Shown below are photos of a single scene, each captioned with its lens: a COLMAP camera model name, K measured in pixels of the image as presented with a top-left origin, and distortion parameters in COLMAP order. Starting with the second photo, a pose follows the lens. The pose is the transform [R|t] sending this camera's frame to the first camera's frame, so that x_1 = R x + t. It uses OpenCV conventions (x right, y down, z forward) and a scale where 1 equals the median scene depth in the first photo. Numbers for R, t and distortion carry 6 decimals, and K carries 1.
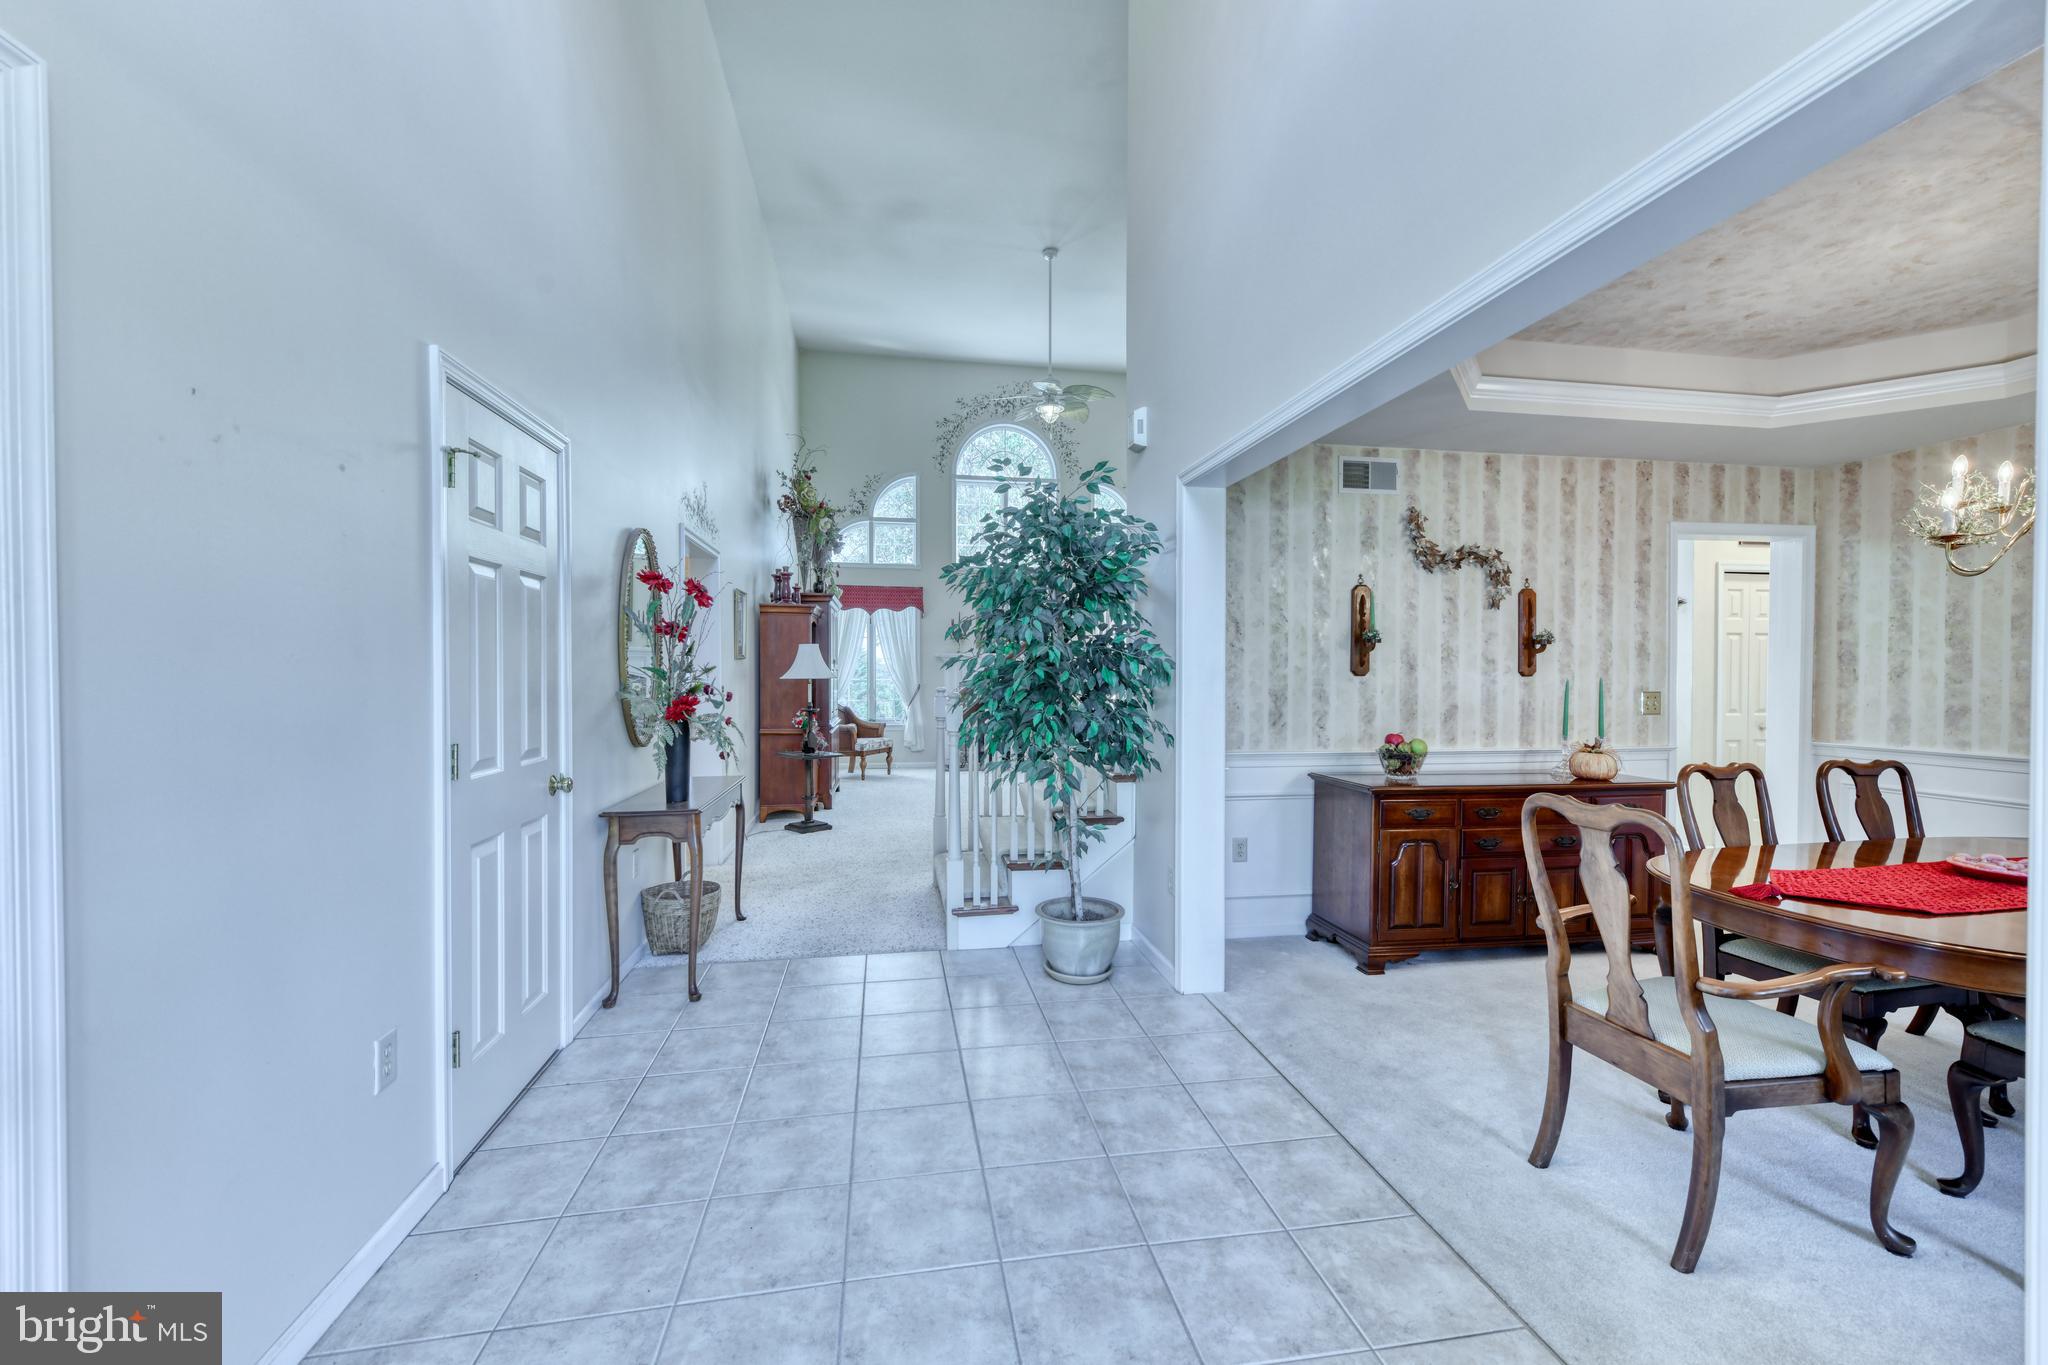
lens RADIAL K [[804.7, 0, 1026.4], [0, 804.7, 685.8], [0, 0, 1]] dist [0.007787, -0.001346]
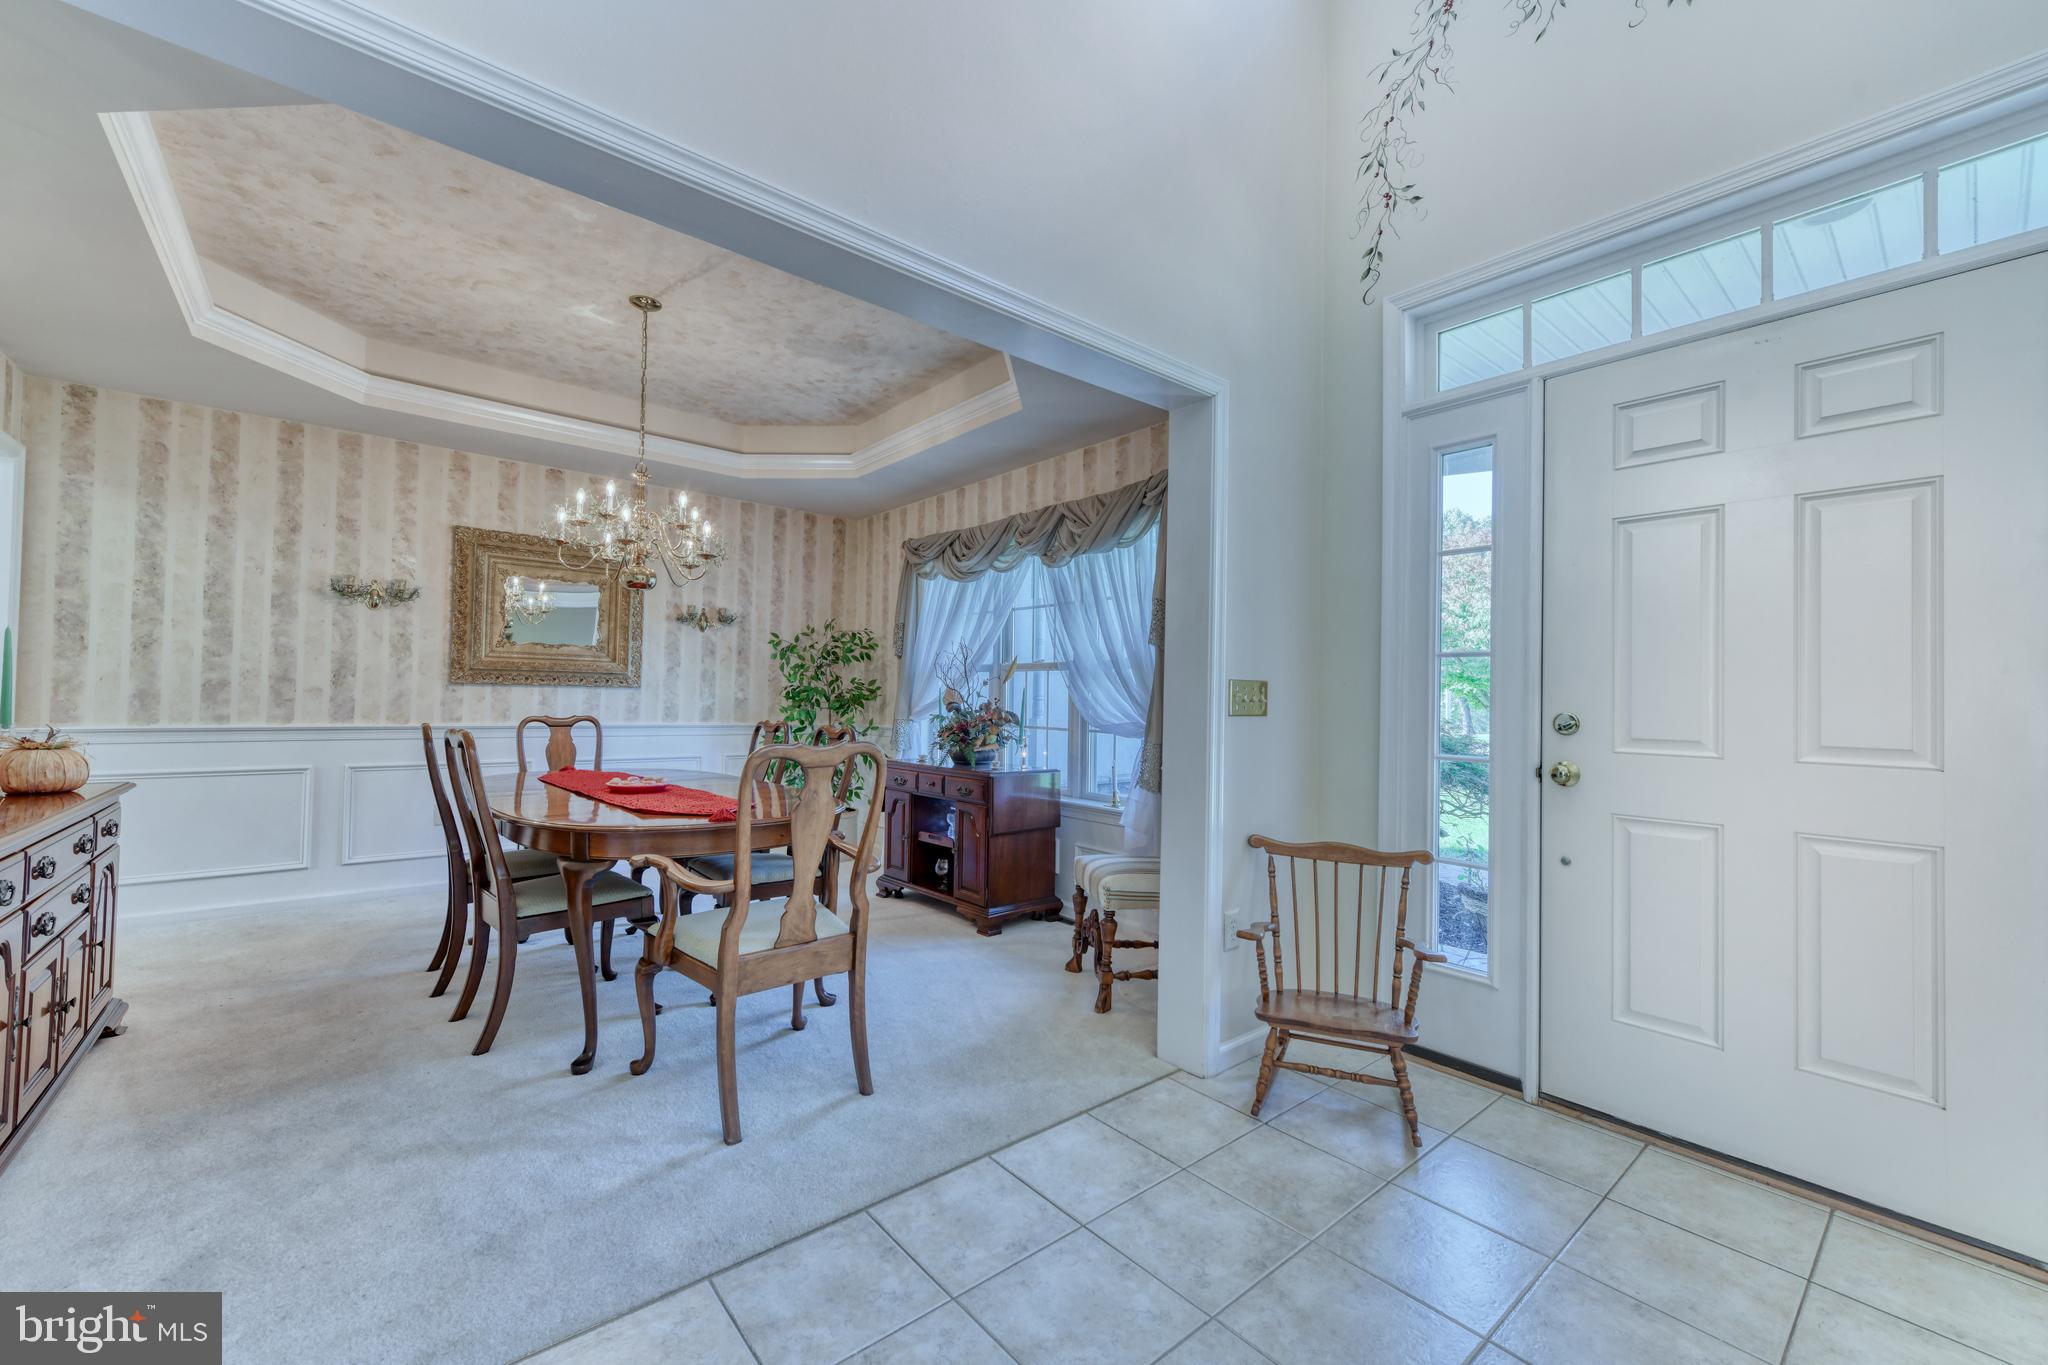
lens RADIAL K [[804.7, 0, 1027.8], [0, 804.7, 688.2], [0, 0, 1]] dist [0.007787, -0.001346]
pose [[-0.493649, -0.001011, 0.869661, -0.186880], [-0.005899, 0.999980, -0.002186, 0.030399], [-0.869641, -0.006210, -0.493645, 0.603447]]
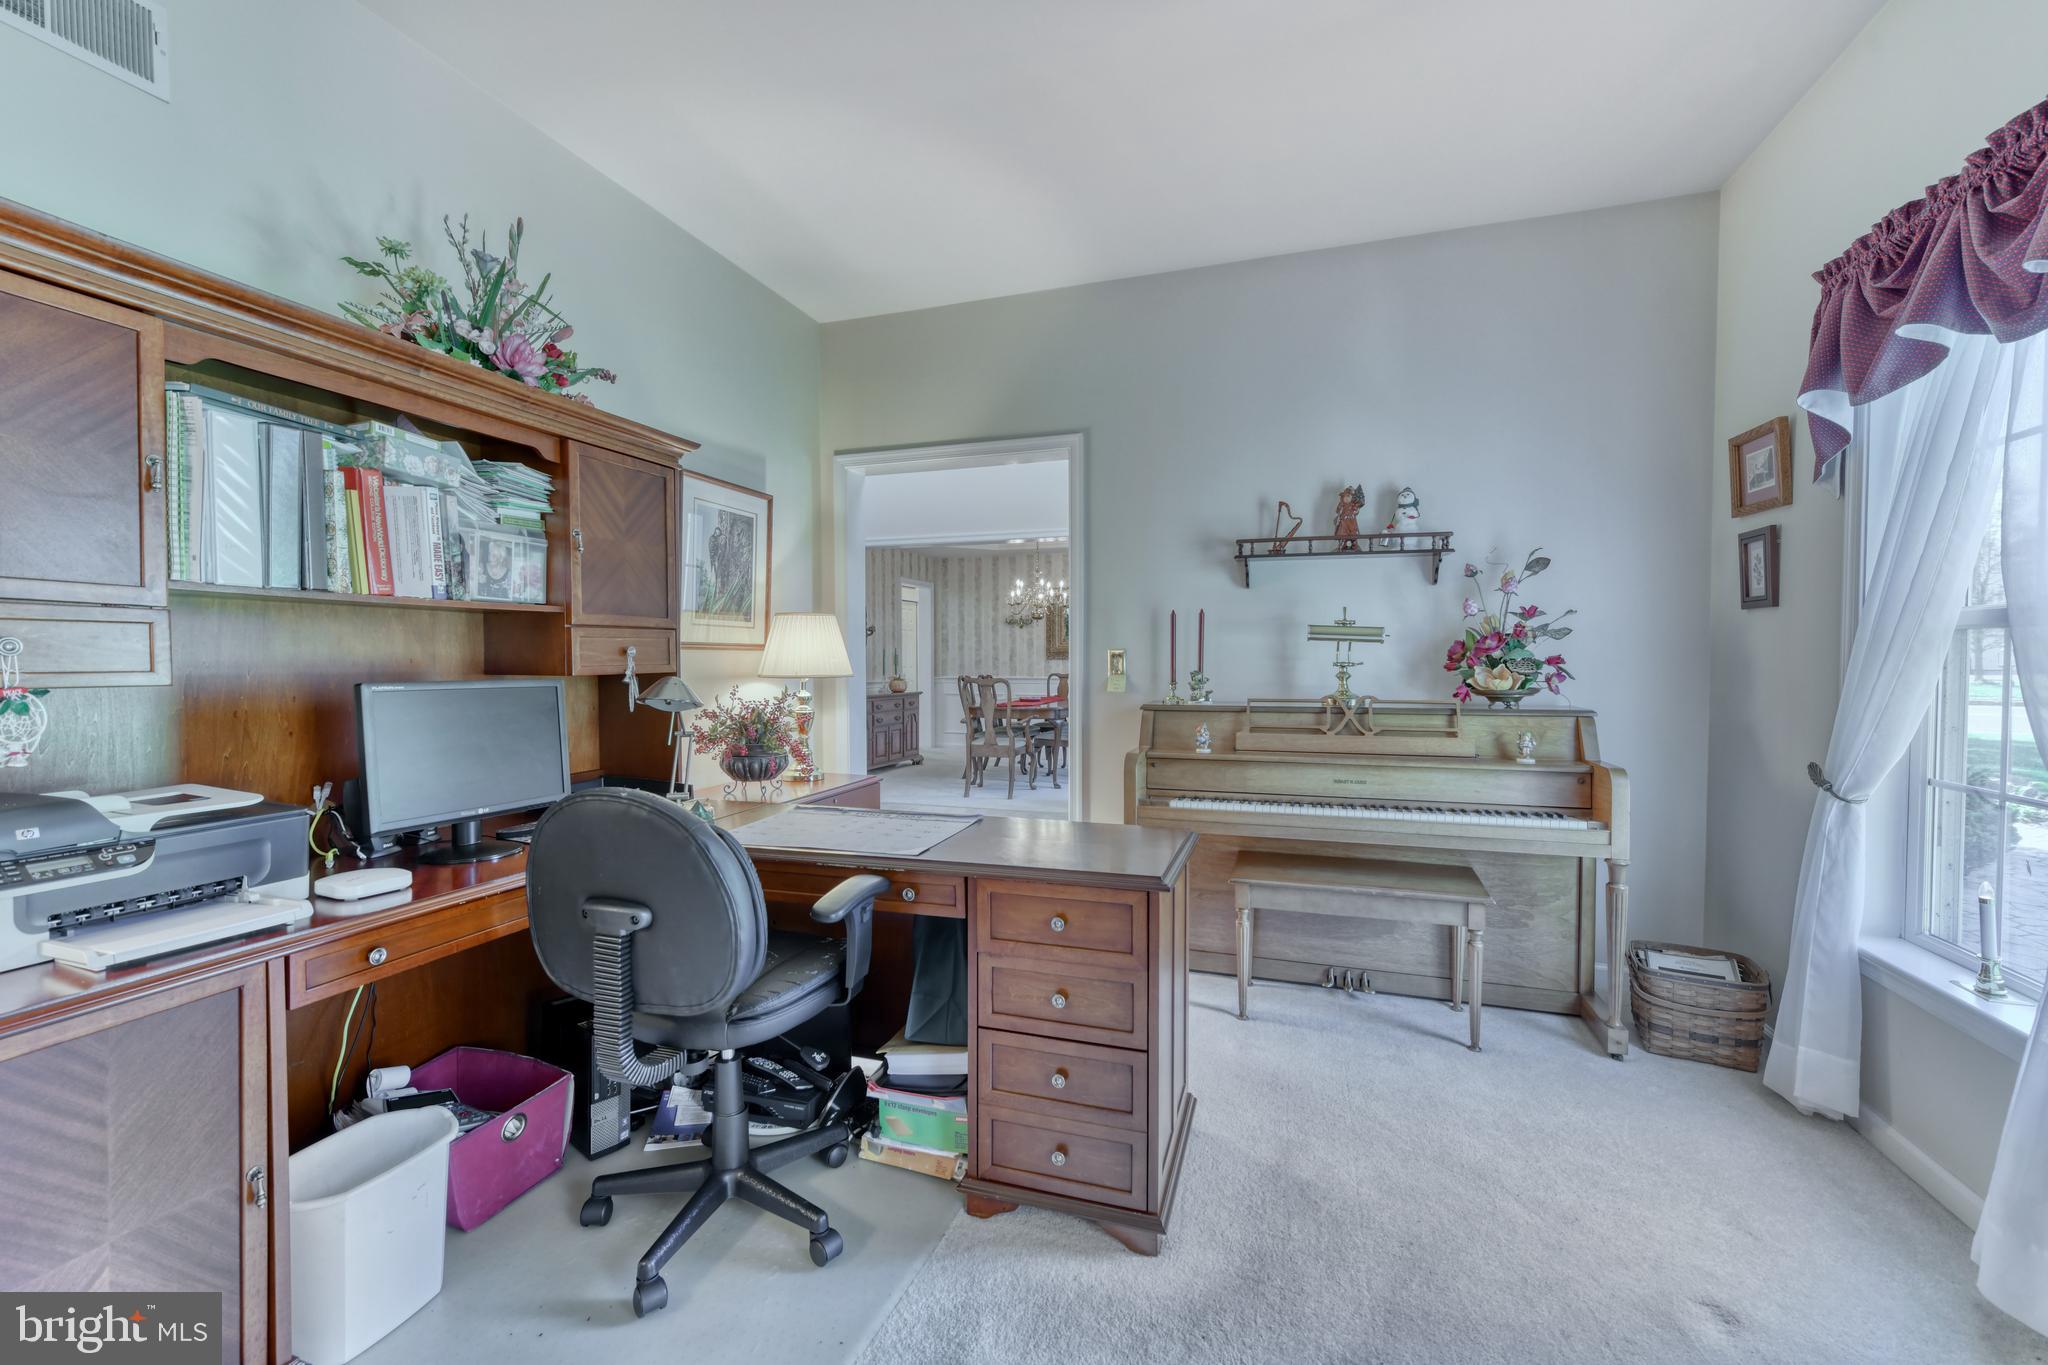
lens RADIAL K [[804.7, 0, 1026.7], [0, 804.7, 677.6], [0, 0, 1]] dist [0.007787, -0.001346]
pose [[0.478920, -0.024446, 0.877518, -1.011470], [0.017467, 0.999680, 0.018316, 0.036156], [-0.877685, 0.006555, 0.479193, -0.364278]]
